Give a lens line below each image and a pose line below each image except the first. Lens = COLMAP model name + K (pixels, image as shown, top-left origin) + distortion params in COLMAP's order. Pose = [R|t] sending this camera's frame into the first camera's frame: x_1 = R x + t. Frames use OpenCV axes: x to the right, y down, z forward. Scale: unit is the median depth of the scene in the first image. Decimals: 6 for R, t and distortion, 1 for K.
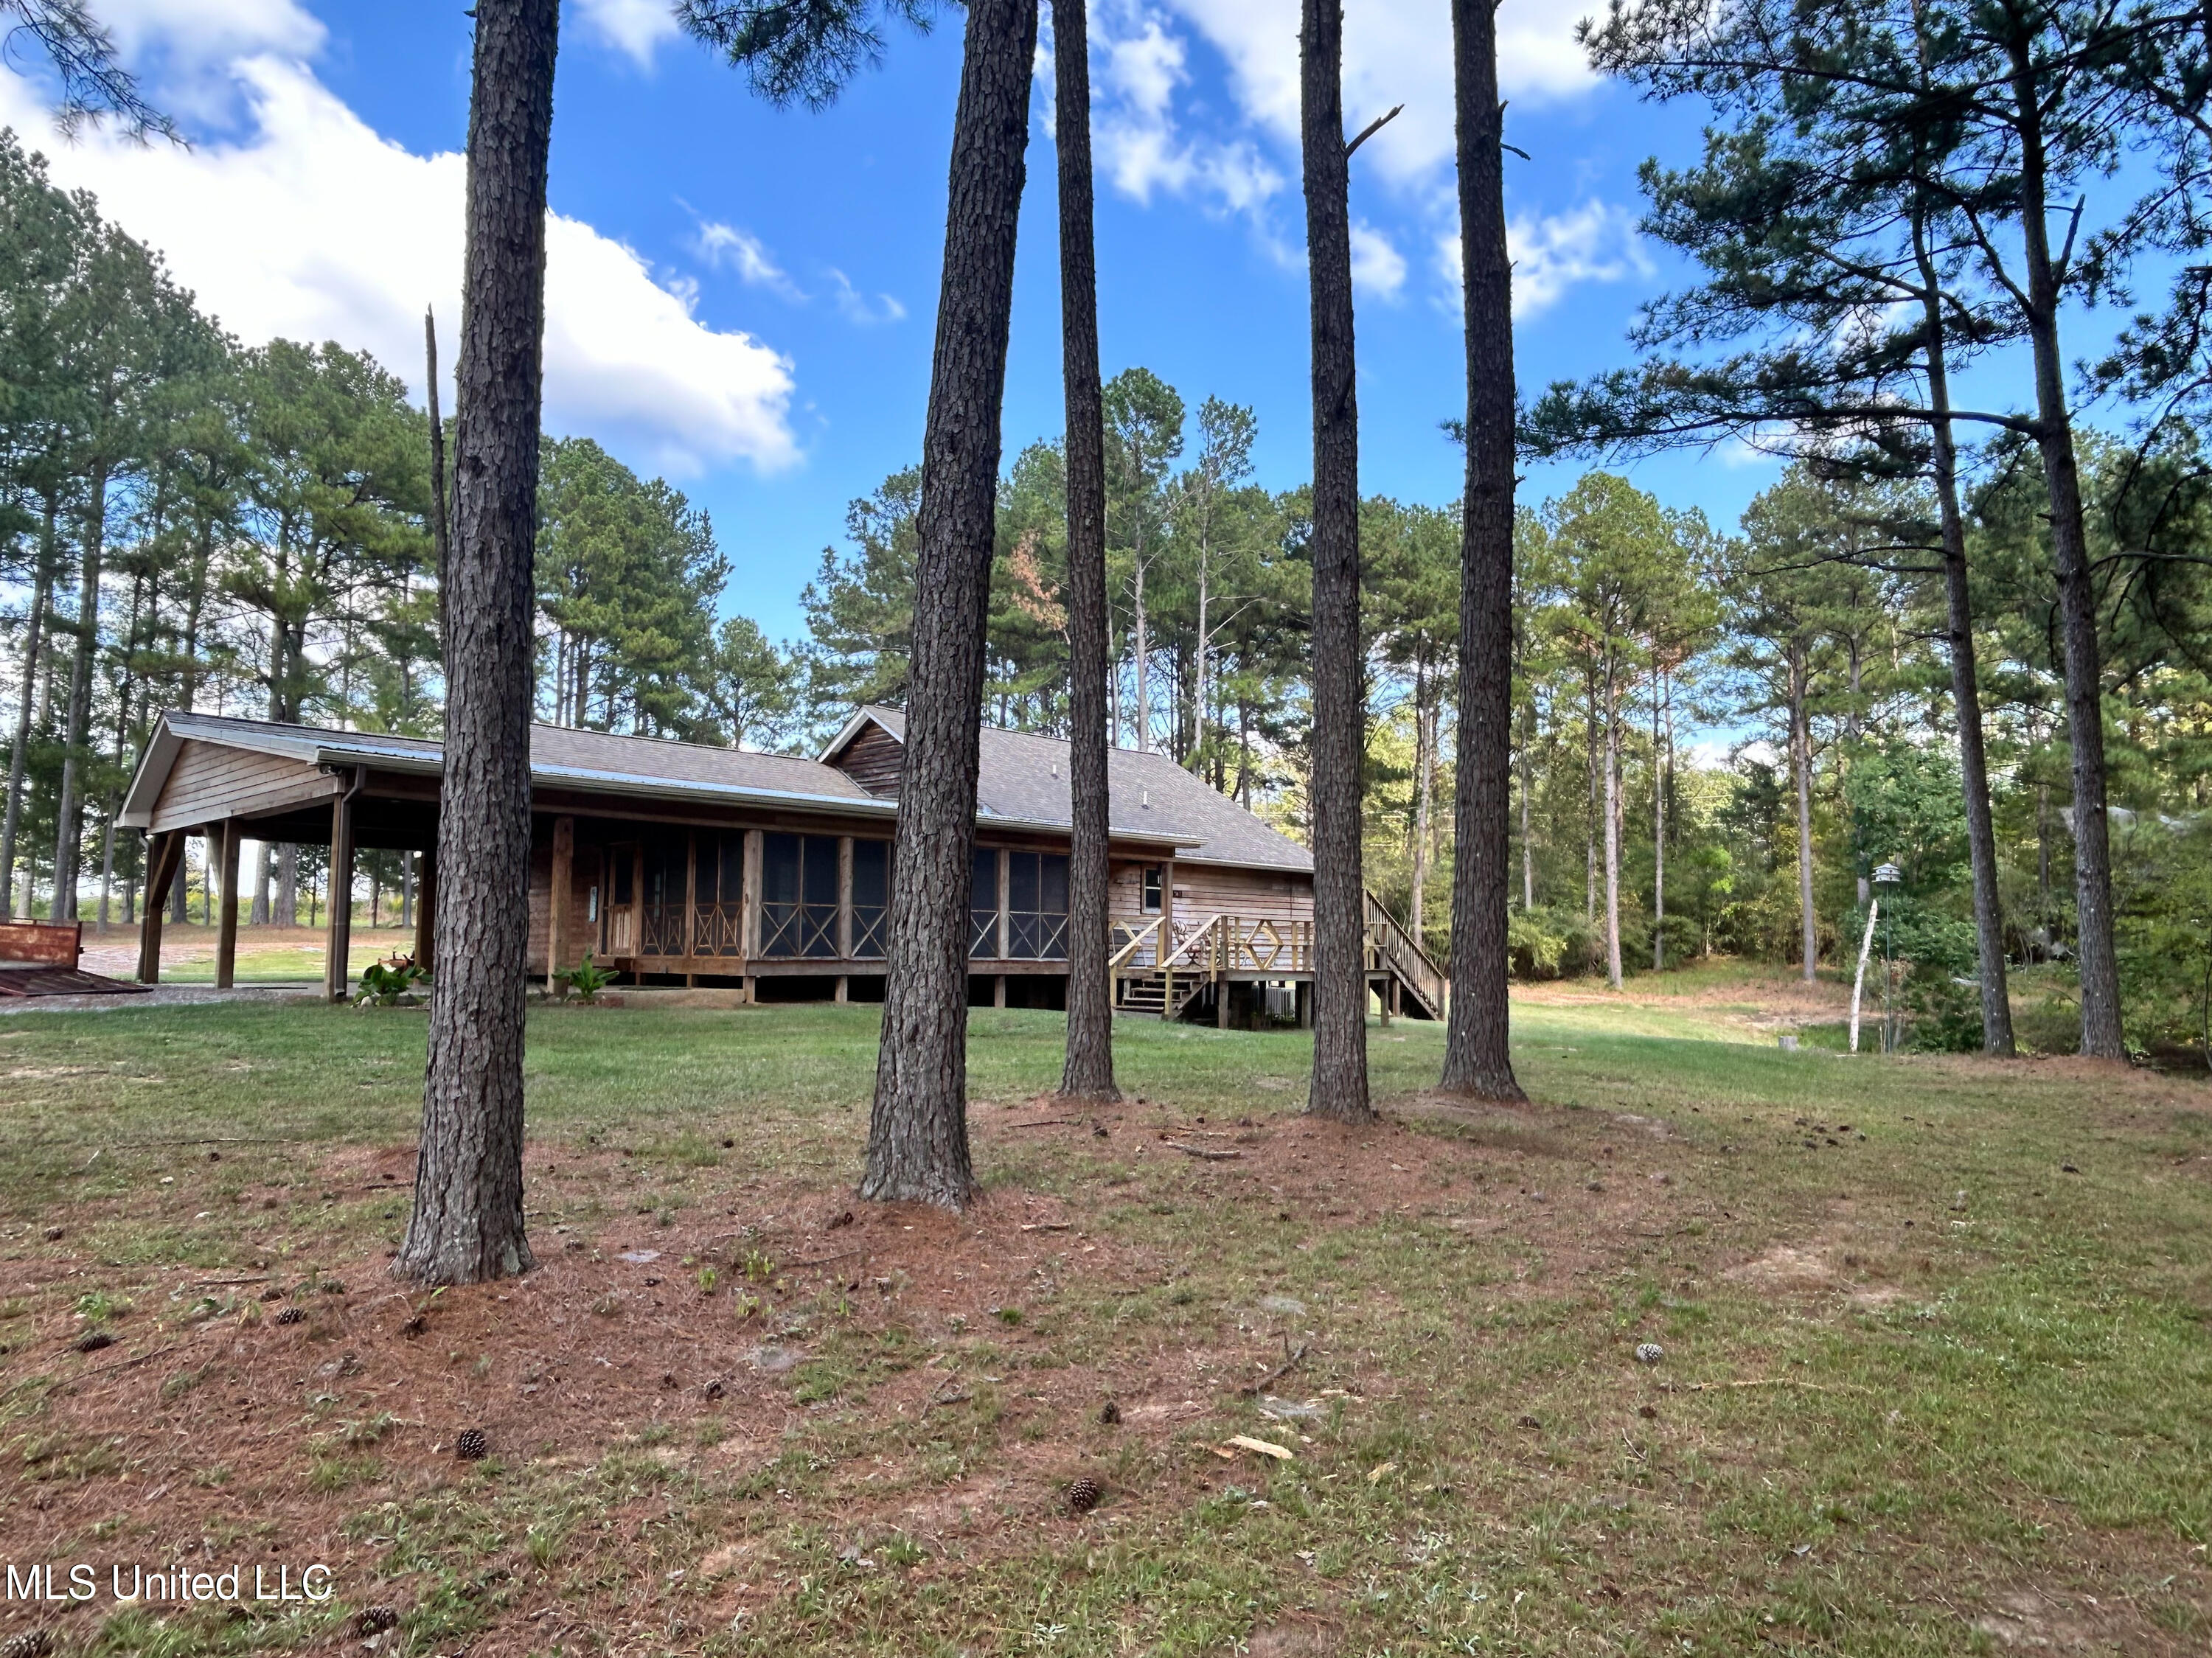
lens RADIAL K [[1387.7, 0, 1103.6], [0, 1387.7, 829.3], [0, 0, 1]] dist [0.007908, 0.001746]
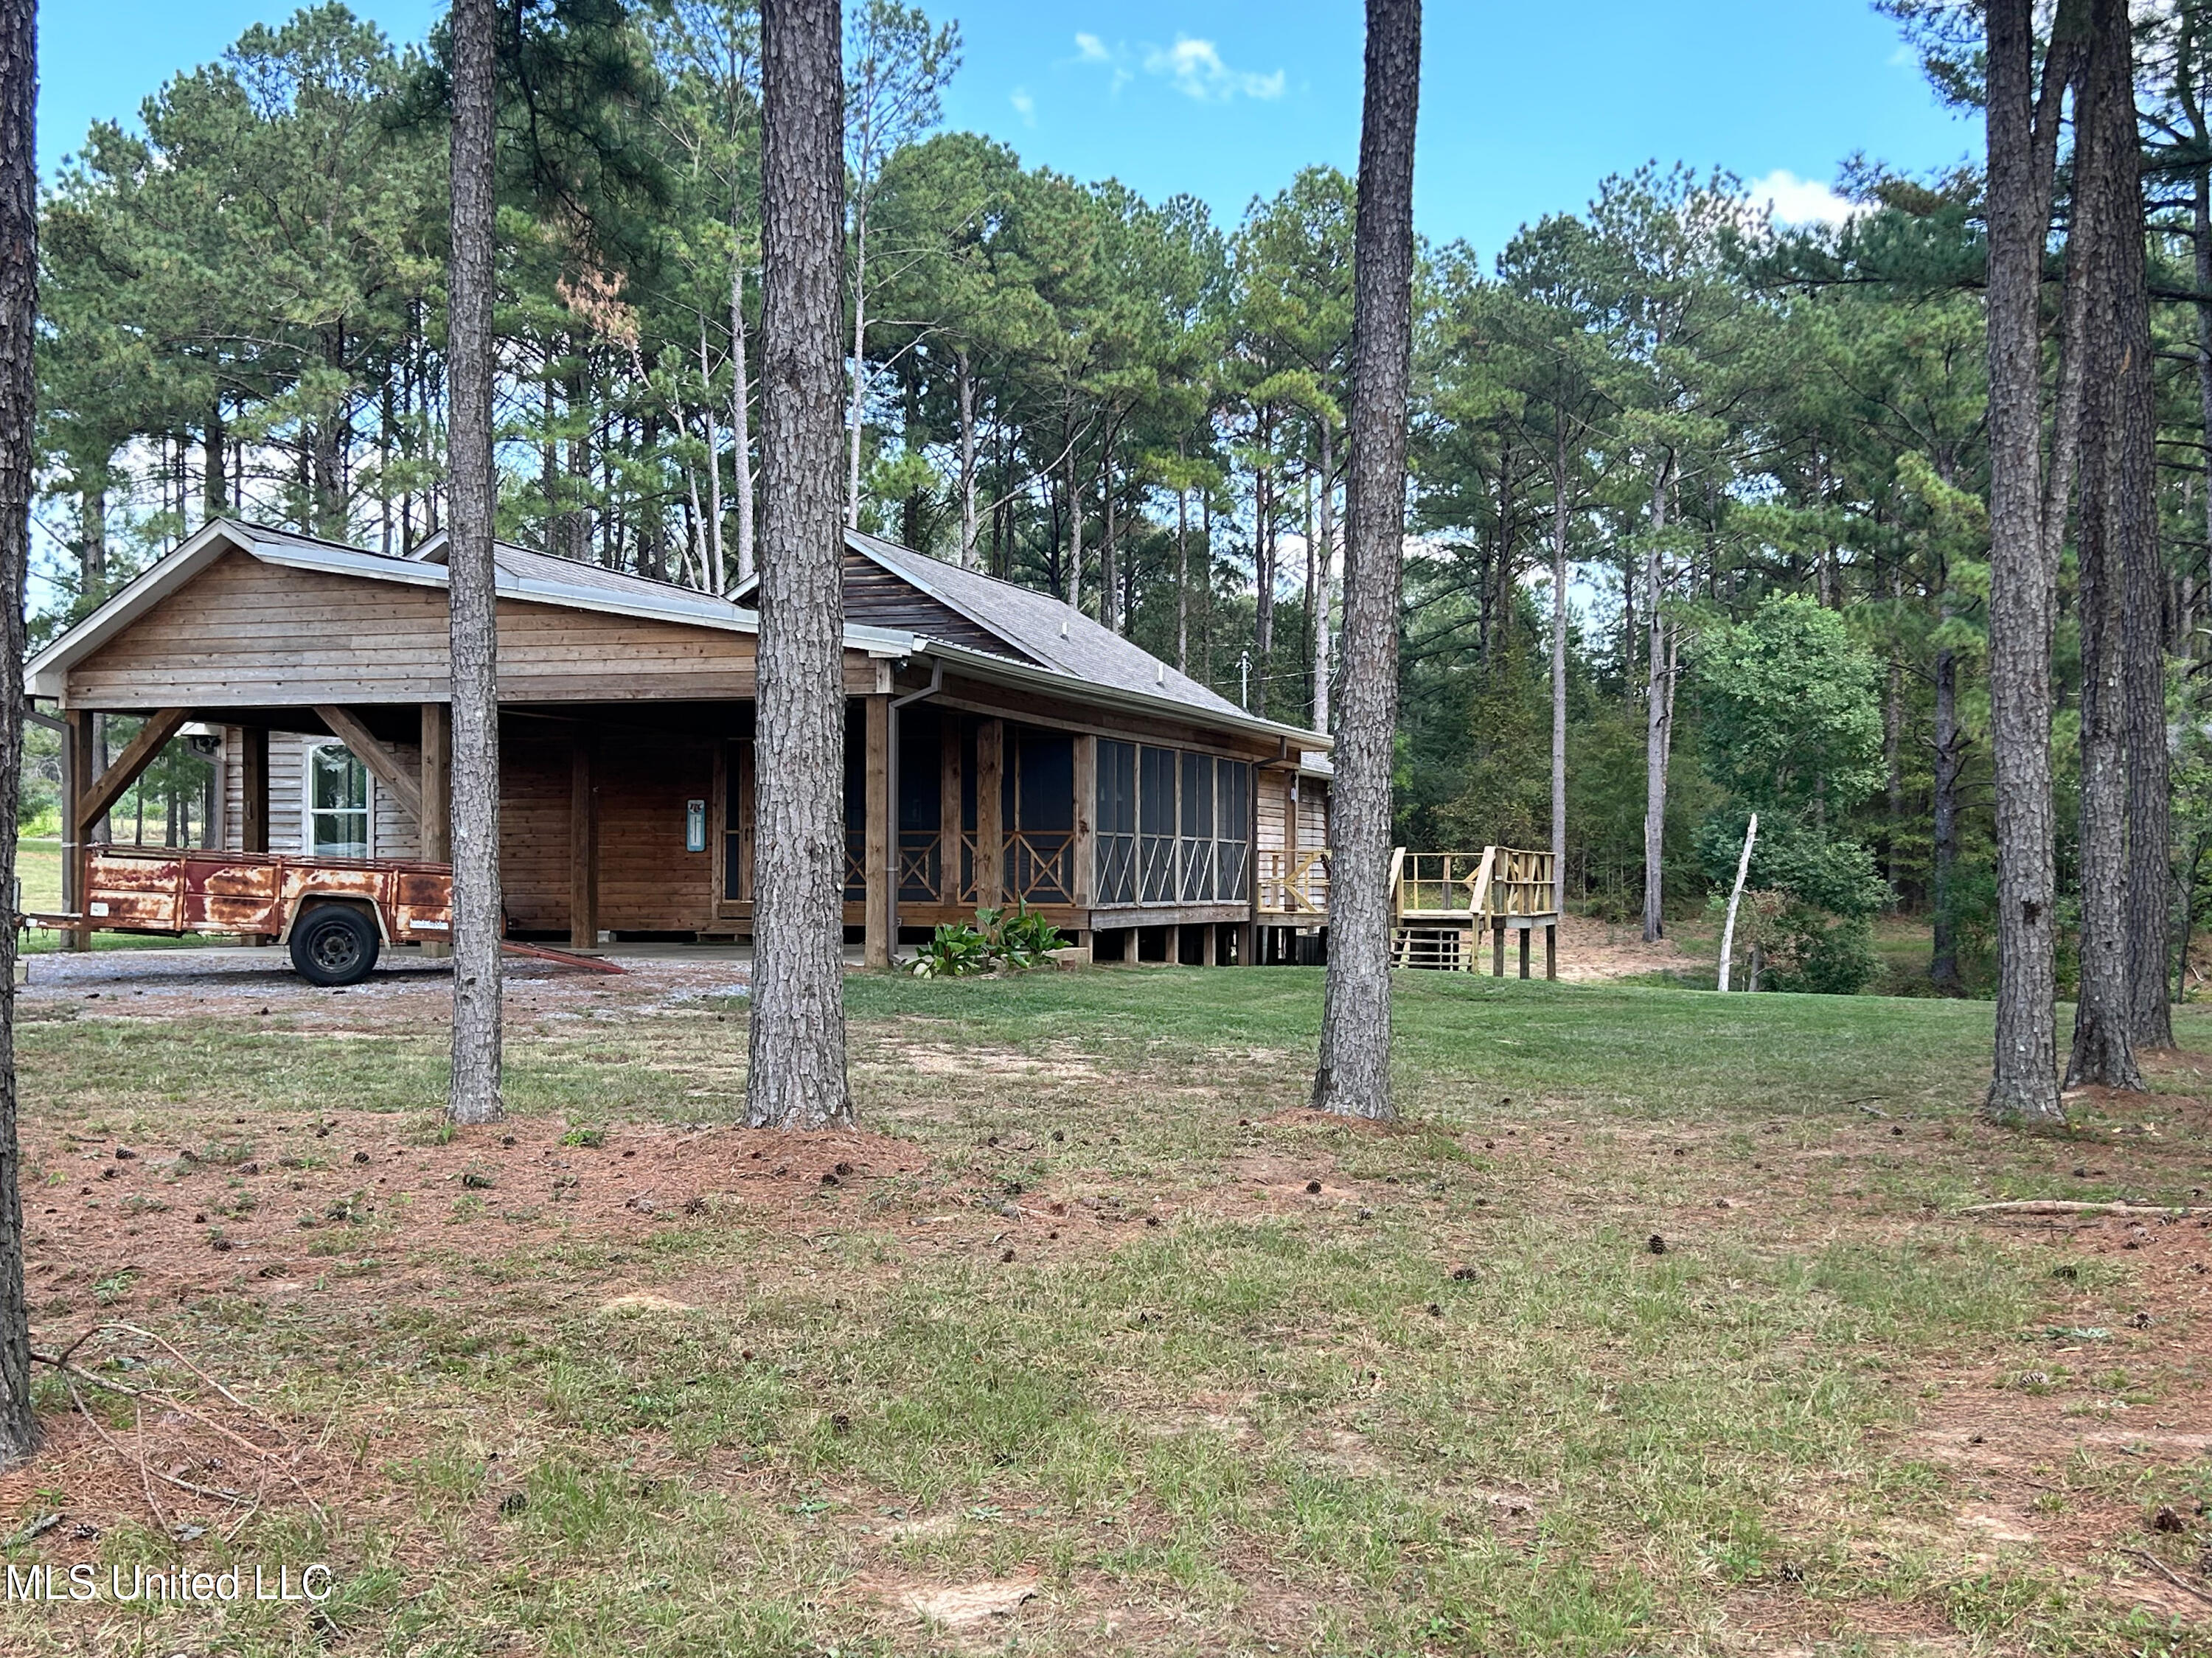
lens RADIAL K [[2459.7, 0, 1139.2], [0, 2459.7, 850.2], [0, 0, 1]] dist [0.050595, 0.000000]
pose [[0.895071, 0.000624, 0.445924, -0.543409], [-0.035680, 0.996893, 0.070223, -0.019132], [-0.444494, -0.078765, 0.892312, -0.114653]]
